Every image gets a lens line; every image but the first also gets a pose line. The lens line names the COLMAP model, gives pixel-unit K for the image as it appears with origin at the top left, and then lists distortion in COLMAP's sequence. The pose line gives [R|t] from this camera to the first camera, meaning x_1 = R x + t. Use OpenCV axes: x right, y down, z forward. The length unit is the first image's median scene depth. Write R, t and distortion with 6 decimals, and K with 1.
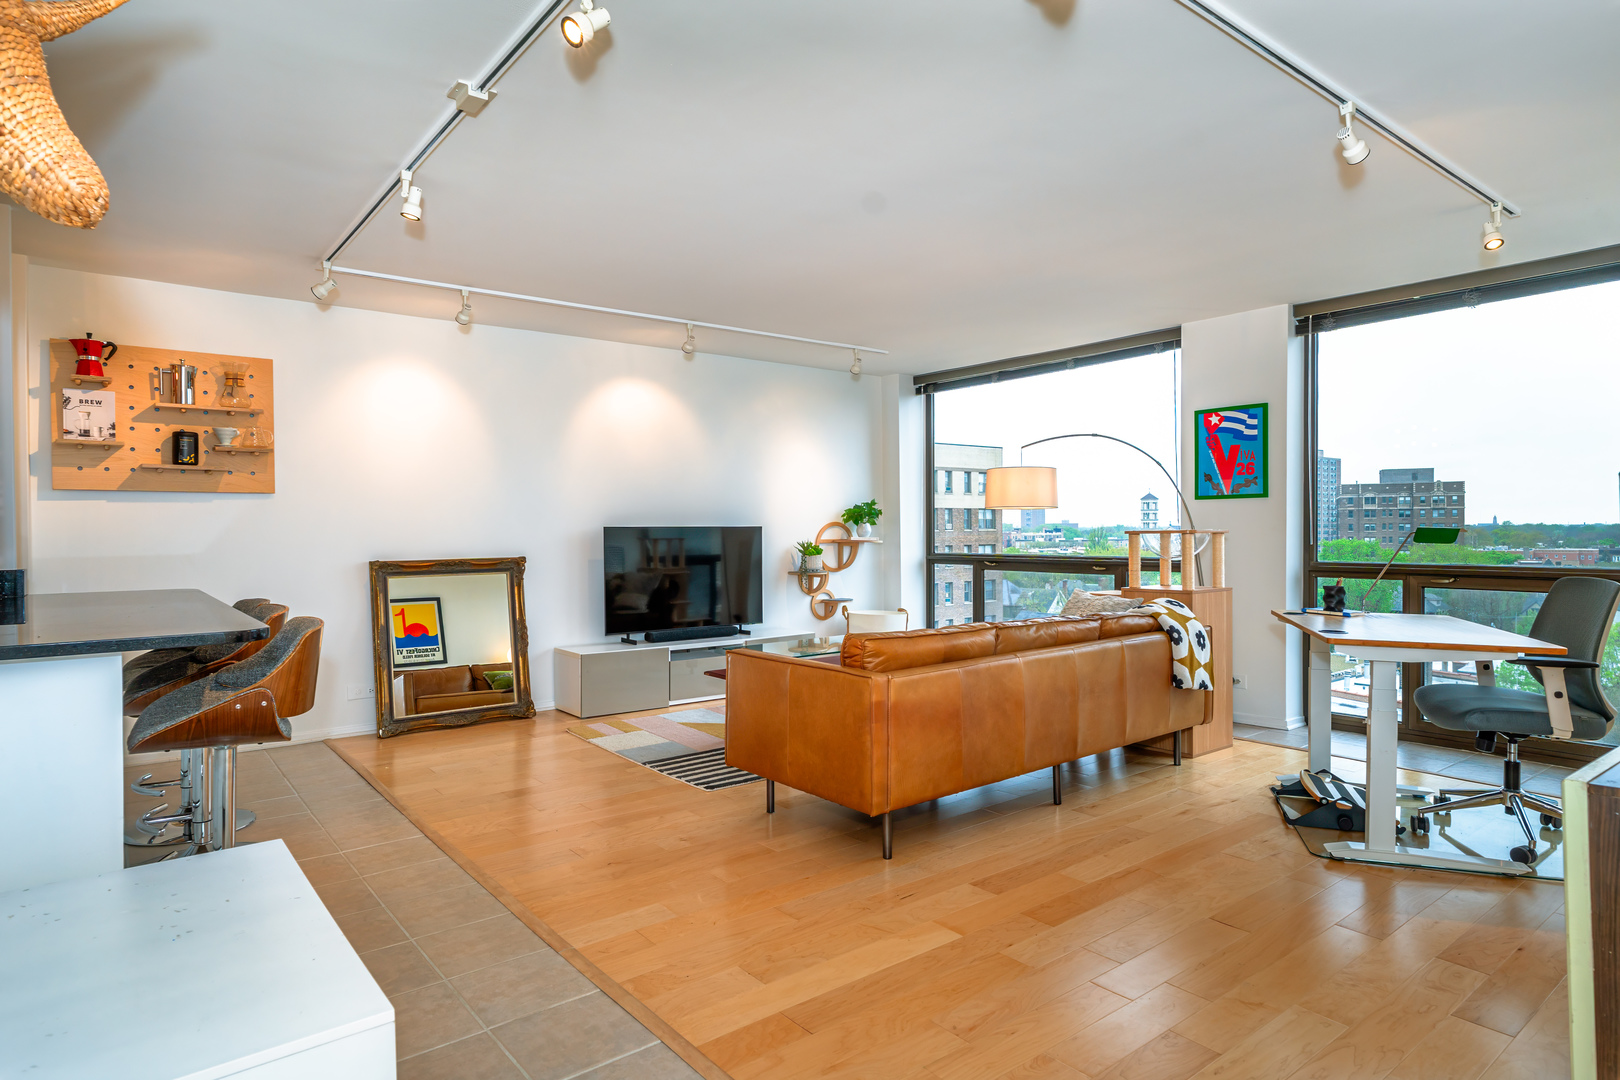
lens RADIAL K [[919.4, 0, 812.6], [0, 919.4, 536.4], [0, 0, 1]] dist [-0.002145, 0.000317]
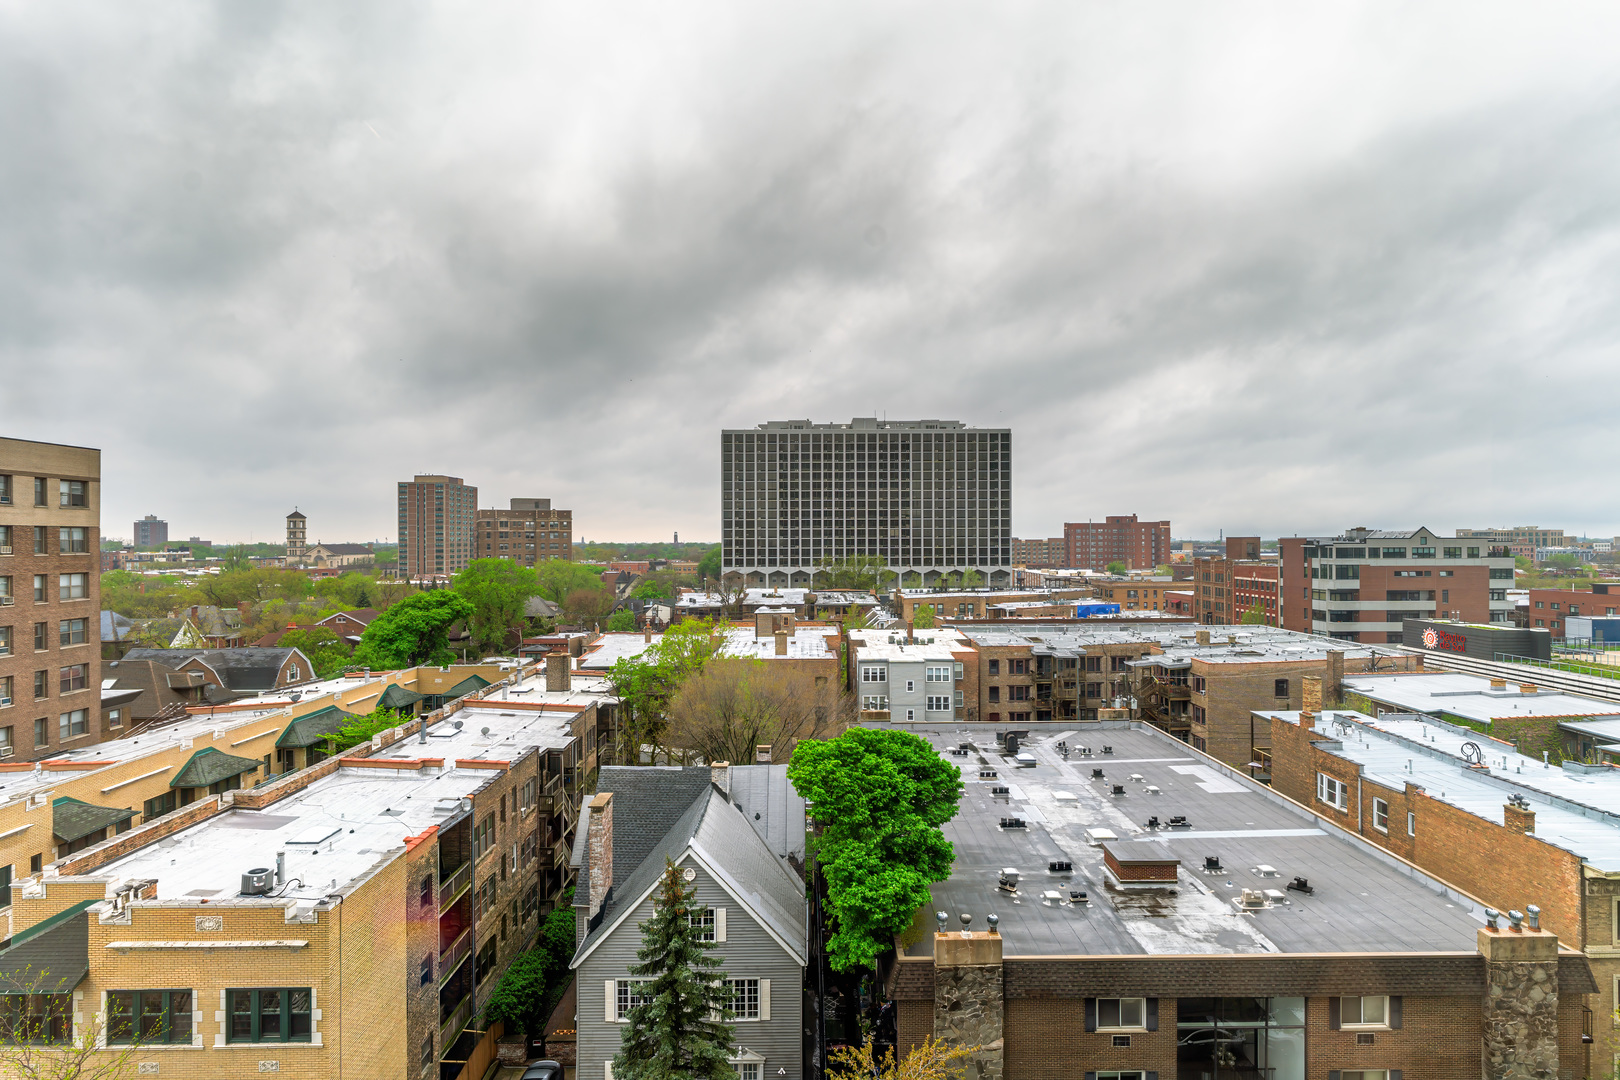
lens RADIAL K [[834.0, 0, 810.4], [0, 834.0, 539.1], [0, 0, 1]] dist [-0.003238, 0.000776]
pose [[0.617727, 0.006533, 0.786365, 0.318291], [0.007171, 0.999877, -0.013940, -0.082057], [-0.786360, 0.014250, 0.617604, 1.211669]]
